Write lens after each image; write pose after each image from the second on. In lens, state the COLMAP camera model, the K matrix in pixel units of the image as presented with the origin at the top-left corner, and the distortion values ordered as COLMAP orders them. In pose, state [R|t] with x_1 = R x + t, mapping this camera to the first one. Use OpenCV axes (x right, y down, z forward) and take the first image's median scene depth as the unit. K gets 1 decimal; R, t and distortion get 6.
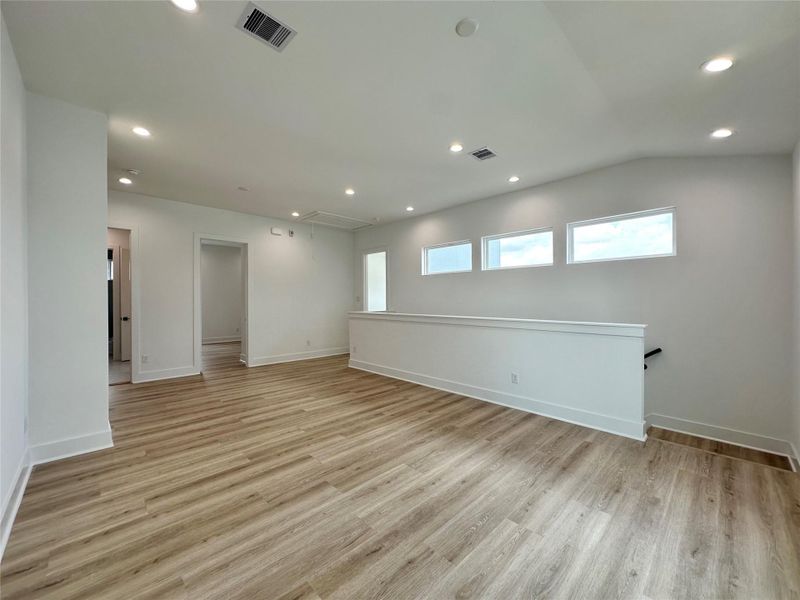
lens RADIAL K [[320.5, 0, 400.0], [0, 320.5, 300.0], [0, 0, 1]] dist [-0.000451, -0.000072]
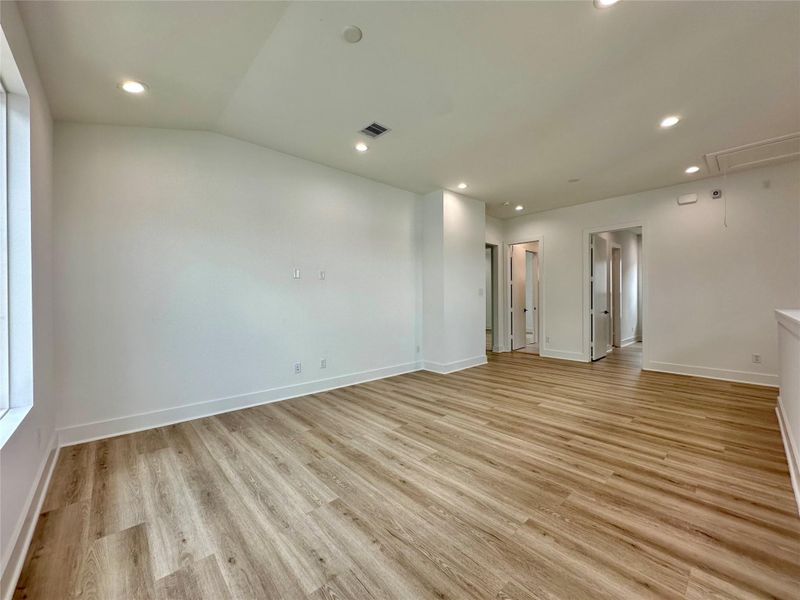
lens RADIAL K [[320.5, 0, 400.0], [0, 320.5, 300.0], [0, 0, 1]] dist [-0.000451, -0.000072]
pose [[-0.036033, 0.003744, -0.999344, 0.805024], [0.002803, 0.999989, 0.003646, 0.034302], [0.999347, -0.002670, -0.036043, 0.743915]]
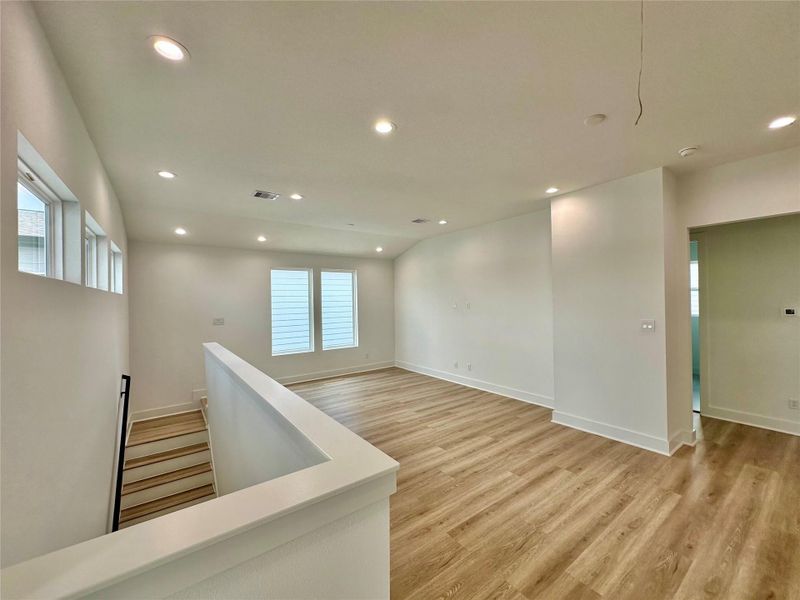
lens RADIAL K [[320.5, 0, 400.0], [0, 320.5, 300.0], [0, 0, 1]] dist [-0.000451, -0.000072]
pose [[-0.990341, 0.021740, 0.136937, -0.379523], [0.022109, 0.999755, 0.001170, -0.110663], [-0.136878, 0.004186, -0.990579, 2.330074]]
